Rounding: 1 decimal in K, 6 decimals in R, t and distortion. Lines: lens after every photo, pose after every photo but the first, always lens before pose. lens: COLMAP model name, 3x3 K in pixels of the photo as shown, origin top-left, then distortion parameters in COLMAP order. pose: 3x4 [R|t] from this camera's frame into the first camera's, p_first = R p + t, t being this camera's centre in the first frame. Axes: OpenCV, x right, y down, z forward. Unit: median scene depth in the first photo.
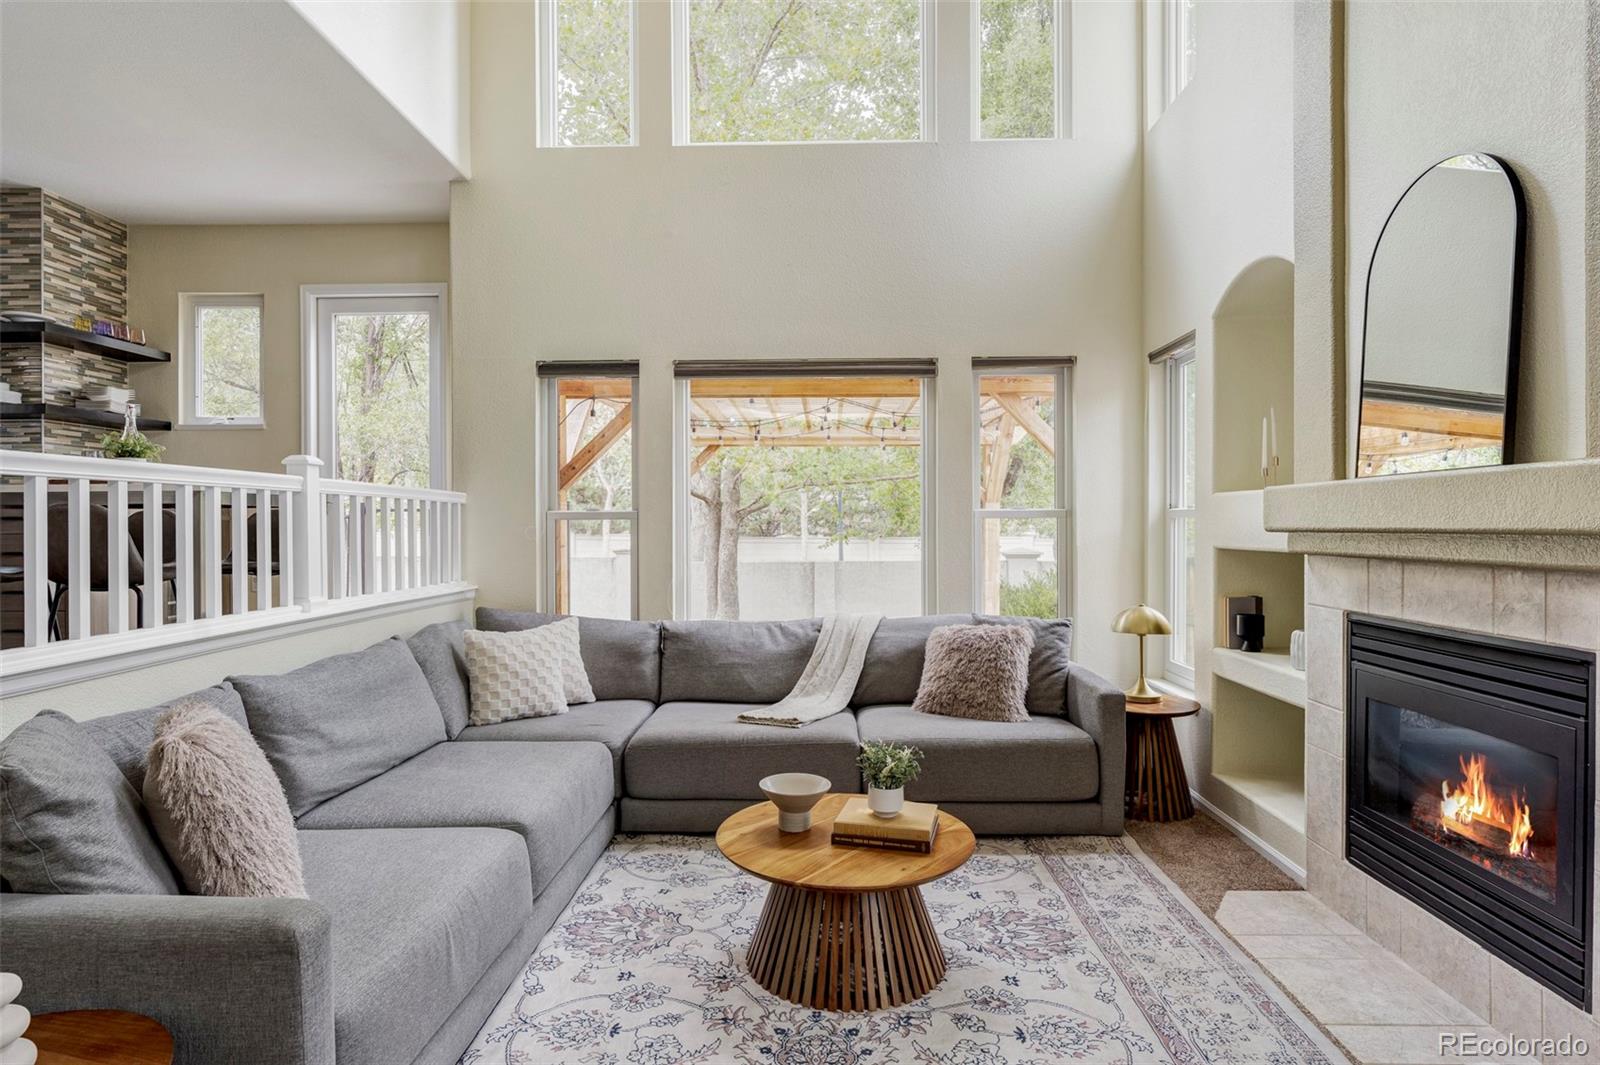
lens RADIAL K [[864.3, 0, 812.4], [0, 864.3, 526.0], [0, 0, 1]] dist [-0.005715, 0.004381]
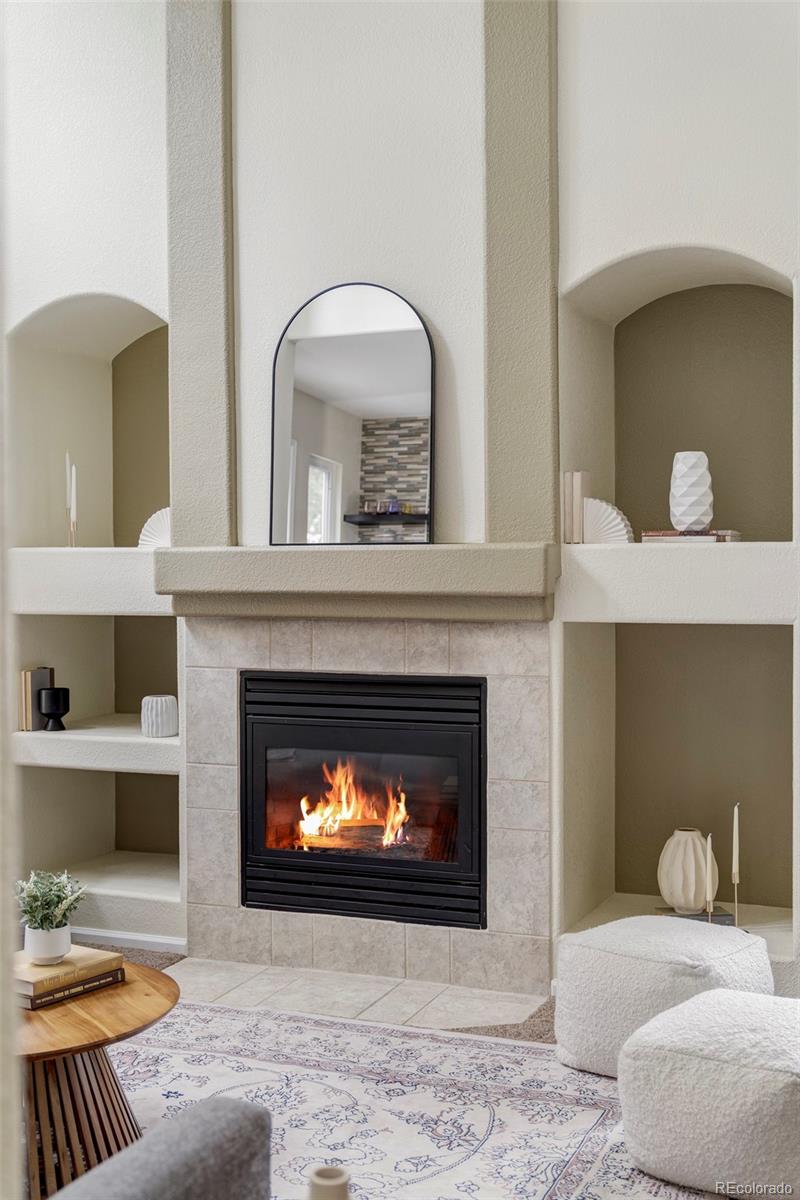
lens RADIAL K [[1385.4, 0, 461.9], [0, 1385.4, 577.2], [0, 0, 1]] dist [0.036179, 0.000000]
pose [[0.348706, -0.016266, 0.937091, -0.828404], [0.006465, 0.999867, 0.014950, -0.035489], [-0.937210, 0.000845, 0.348765, 0.152348]]
